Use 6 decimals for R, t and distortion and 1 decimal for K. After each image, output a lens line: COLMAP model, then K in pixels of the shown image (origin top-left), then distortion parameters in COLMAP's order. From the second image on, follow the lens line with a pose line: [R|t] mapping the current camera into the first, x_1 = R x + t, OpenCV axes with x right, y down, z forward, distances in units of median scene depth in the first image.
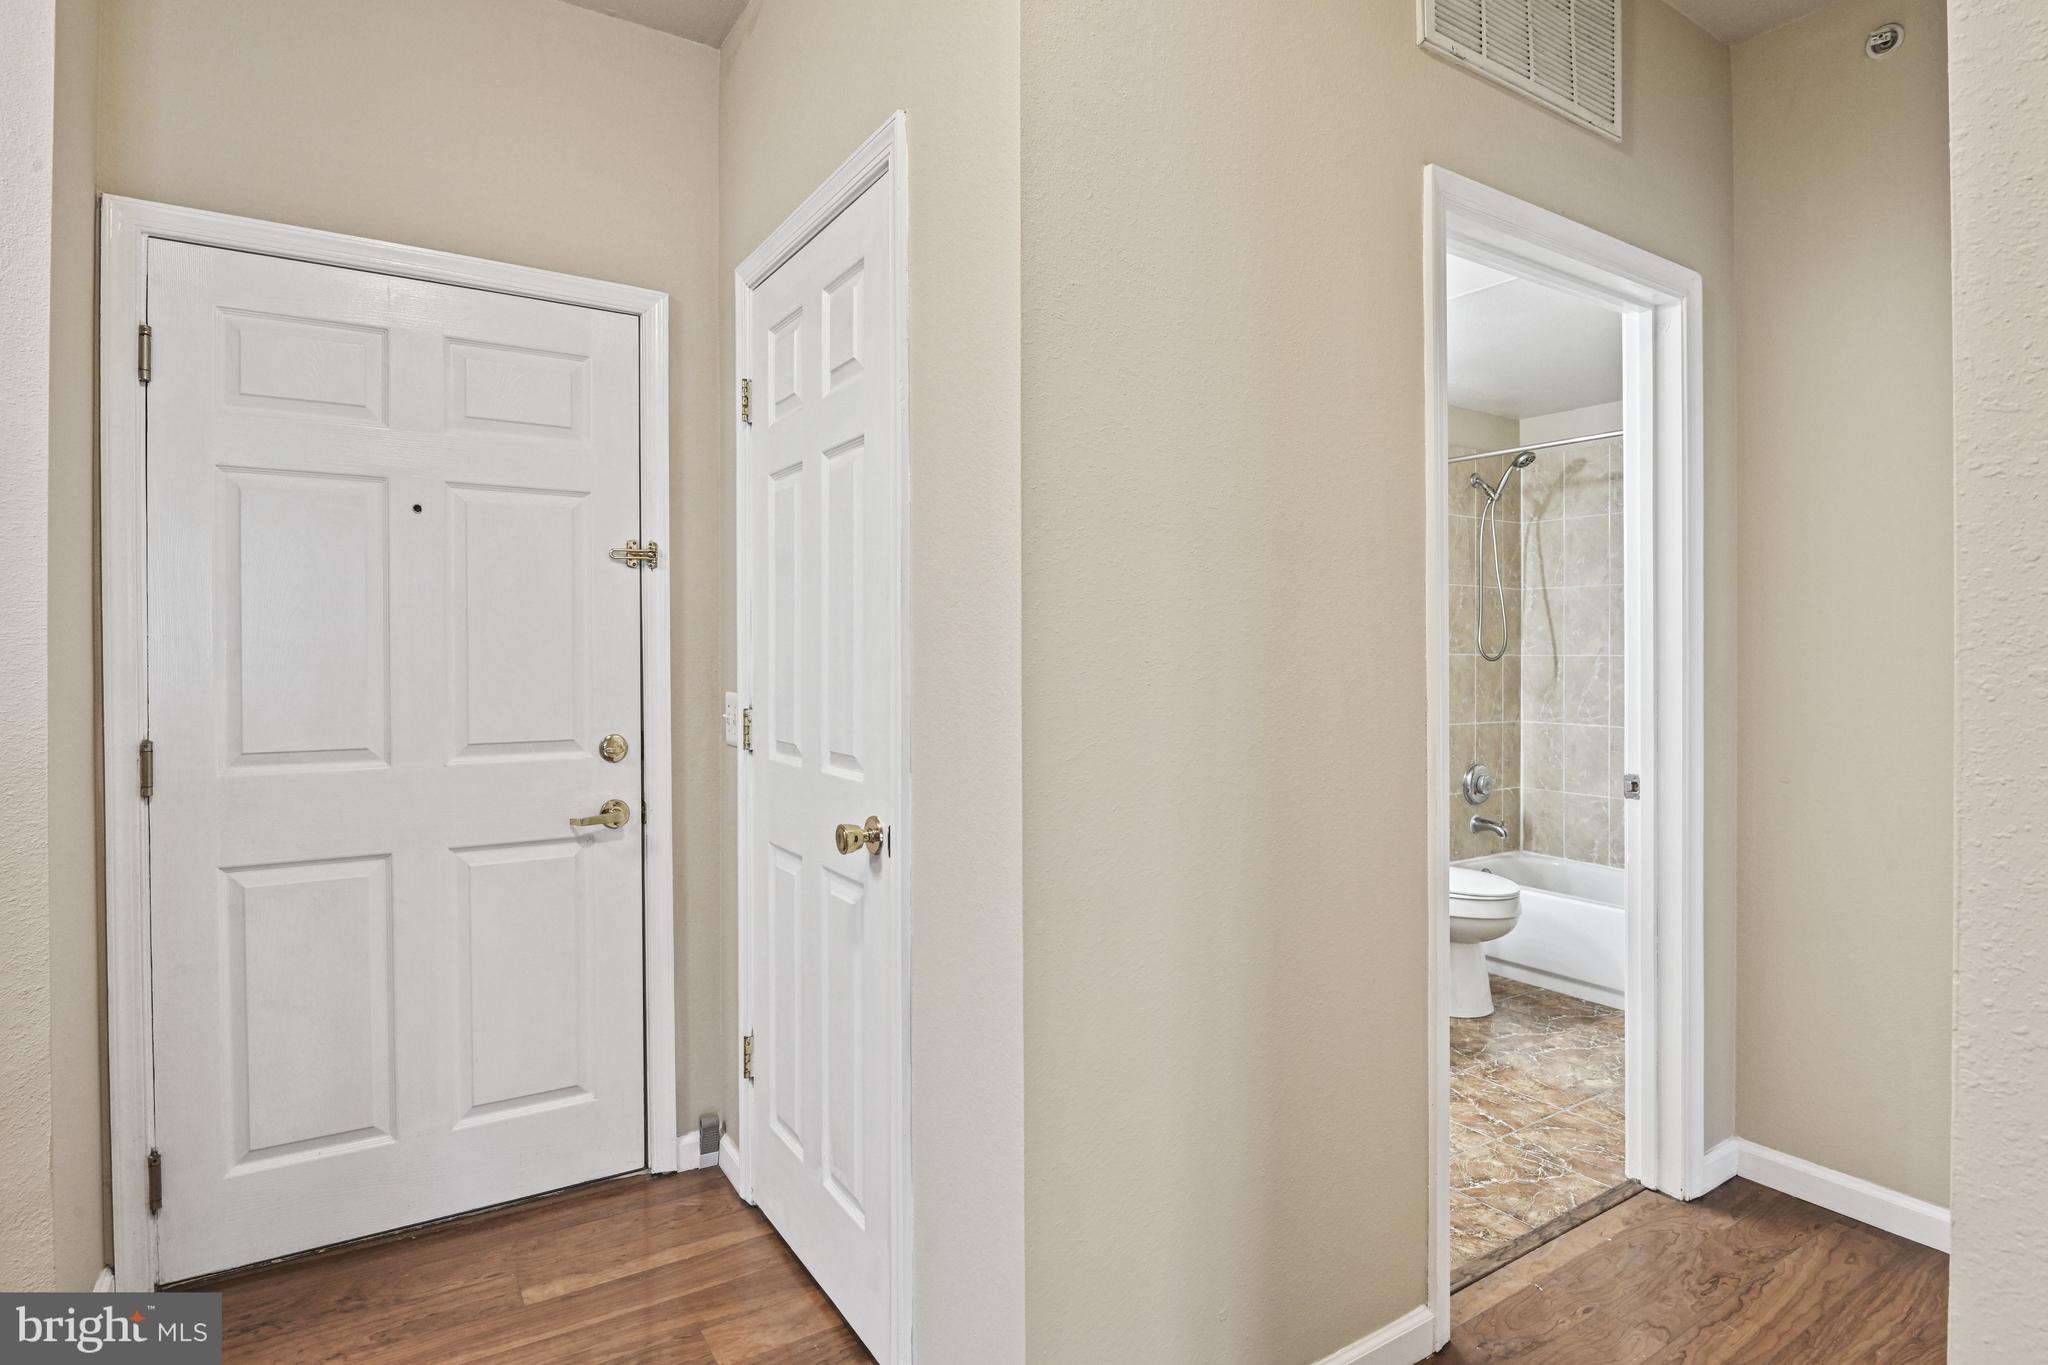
lens RADIAL K [[1052.4, 0, 1025.6], [0, 1052.4, 668.1], [0, 0, 1]] dist [-0.017666, -0.000109]
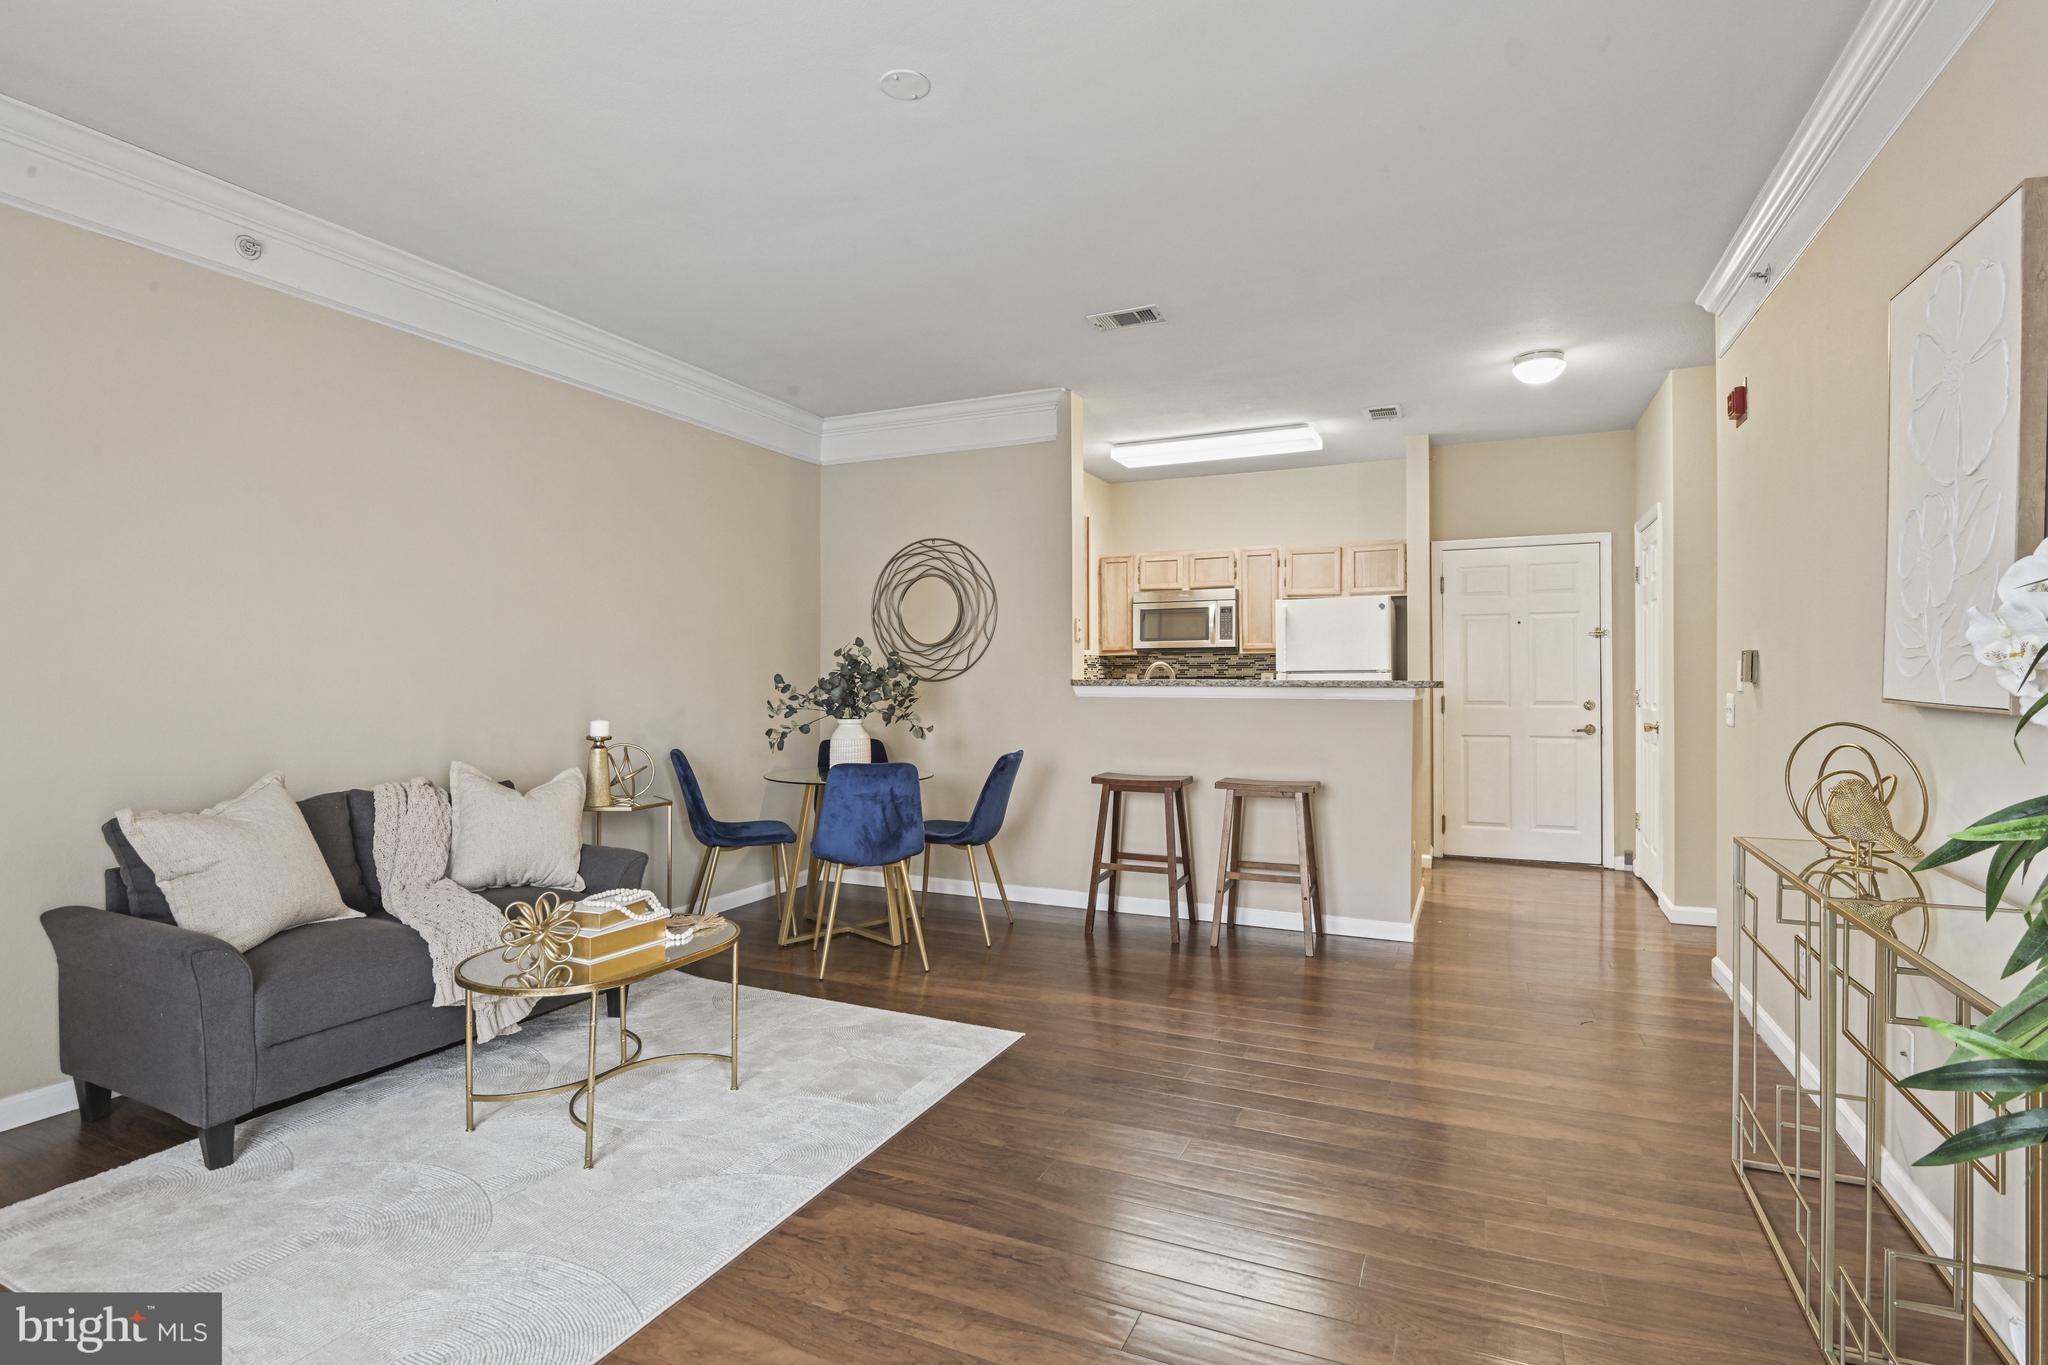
lens RADIAL K [[1008.2, 0, 1025.9], [0, 1008.2, 679.9], [0, 0, 1]] dist [-0.002027, -0.000217]
pose [[0.537108, 0.001577, -0.843512, 1.025206], [-0.001736, 0.999998, 0.000764, 0.012518], [0.843512, 0.001053, 0.537110, -1.631204]]
